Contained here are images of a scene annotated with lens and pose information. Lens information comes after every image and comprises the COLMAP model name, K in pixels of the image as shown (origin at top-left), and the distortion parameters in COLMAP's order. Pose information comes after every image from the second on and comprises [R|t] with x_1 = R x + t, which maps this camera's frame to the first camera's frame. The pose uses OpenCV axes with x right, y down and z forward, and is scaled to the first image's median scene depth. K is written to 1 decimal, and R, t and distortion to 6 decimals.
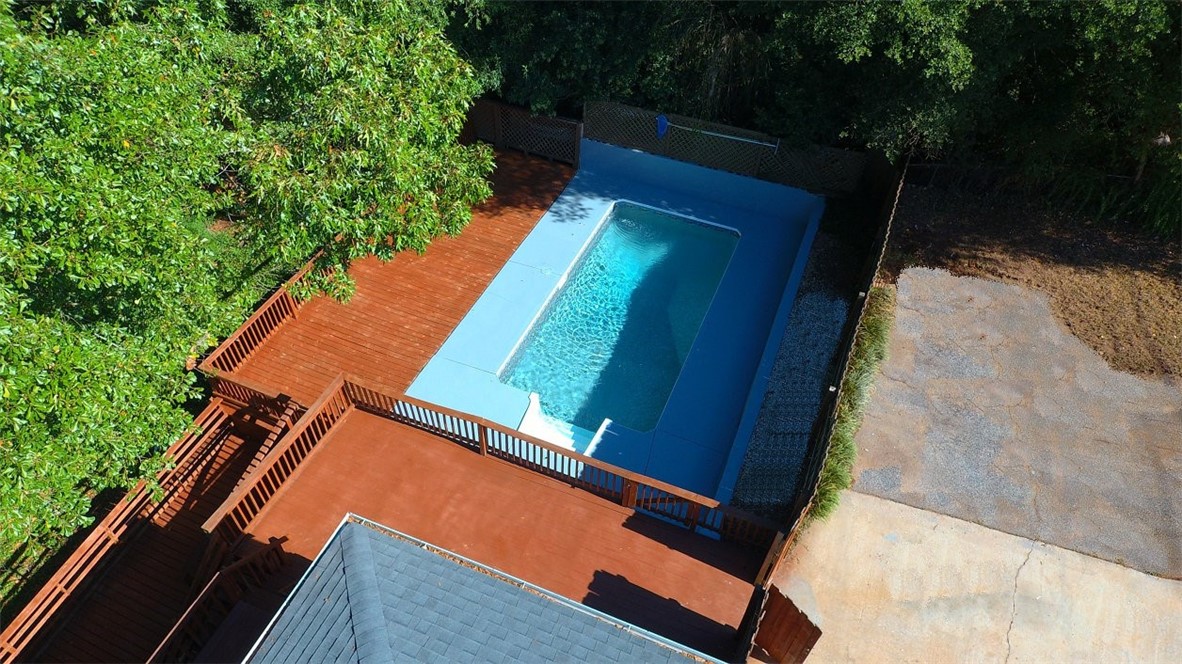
lens RADIAL K [[716.2, 0, 591.0], [0, 716.2, 332.0], [0, 0, 1]] dist [0.119081, -0.154788]
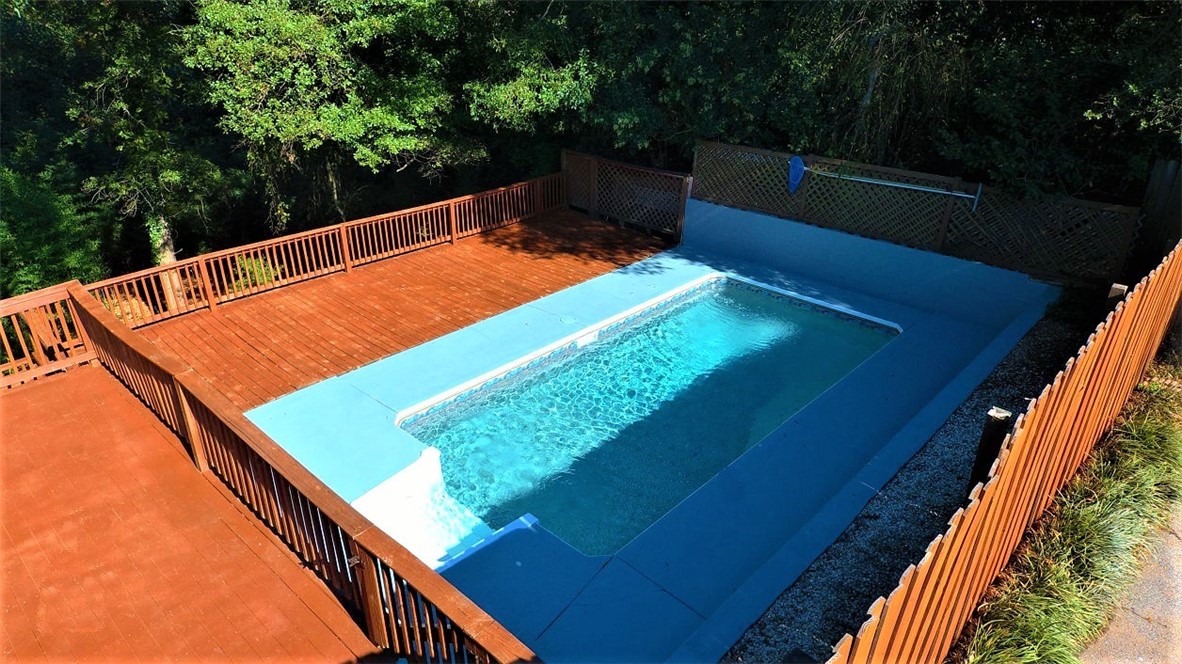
lens RADIAL K [[716.2, 0, 591.0], [0, 716.2, 332.0], [0, 0, 1]] dist [0.119081, -0.154788]
pose [[0.937648, 0.142186, -0.317174, 0.163434], [-0.243024, 0.920570, -0.305760, 0.118150], [0.248506, 0.363776, 0.897726, 0.406542]]
